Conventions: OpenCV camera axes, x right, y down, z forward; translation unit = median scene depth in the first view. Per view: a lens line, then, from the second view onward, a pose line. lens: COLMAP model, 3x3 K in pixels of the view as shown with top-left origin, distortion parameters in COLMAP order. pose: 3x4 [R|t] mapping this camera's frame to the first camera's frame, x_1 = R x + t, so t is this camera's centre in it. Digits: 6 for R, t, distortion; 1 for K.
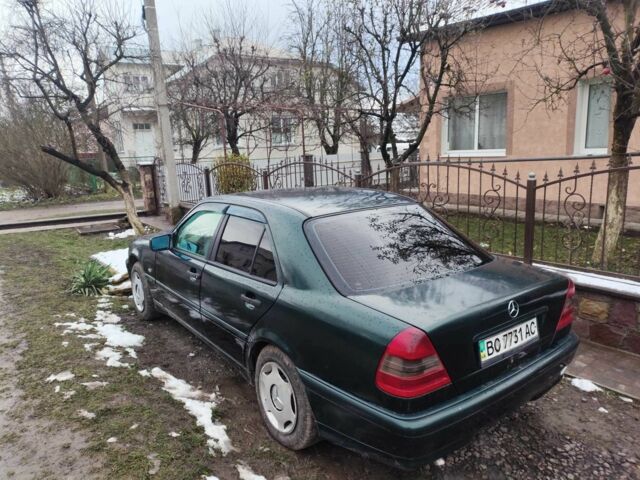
lens RADIAL K [[470.6, 0, 316.9], [0, 470.6, 239.7], [0, 0, 1]] dist [0.085386, -0.129034]
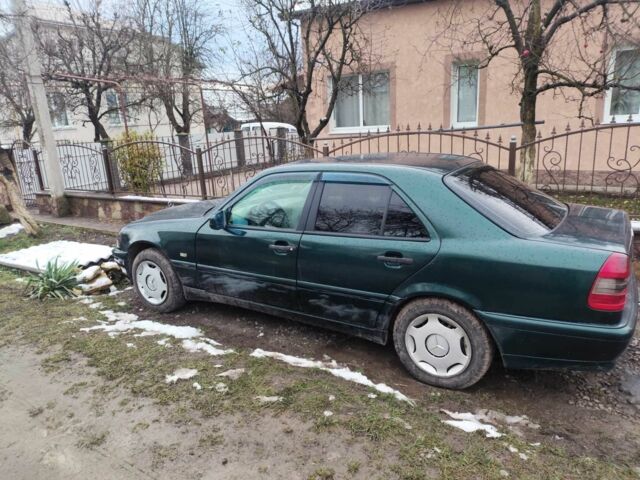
lens RADIAL K [[470.6, 0, 316.9], [0, 470.6, 239.7], [0, 0, 1]] dist [0.085386, -0.129034]
pose [[0.927617, -0.099499, 0.360036, -0.440440], [0.087064, 0.994915, 0.050635, 0.012609], [-0.363243, -0.015624, 0.931563, 0.071244]]
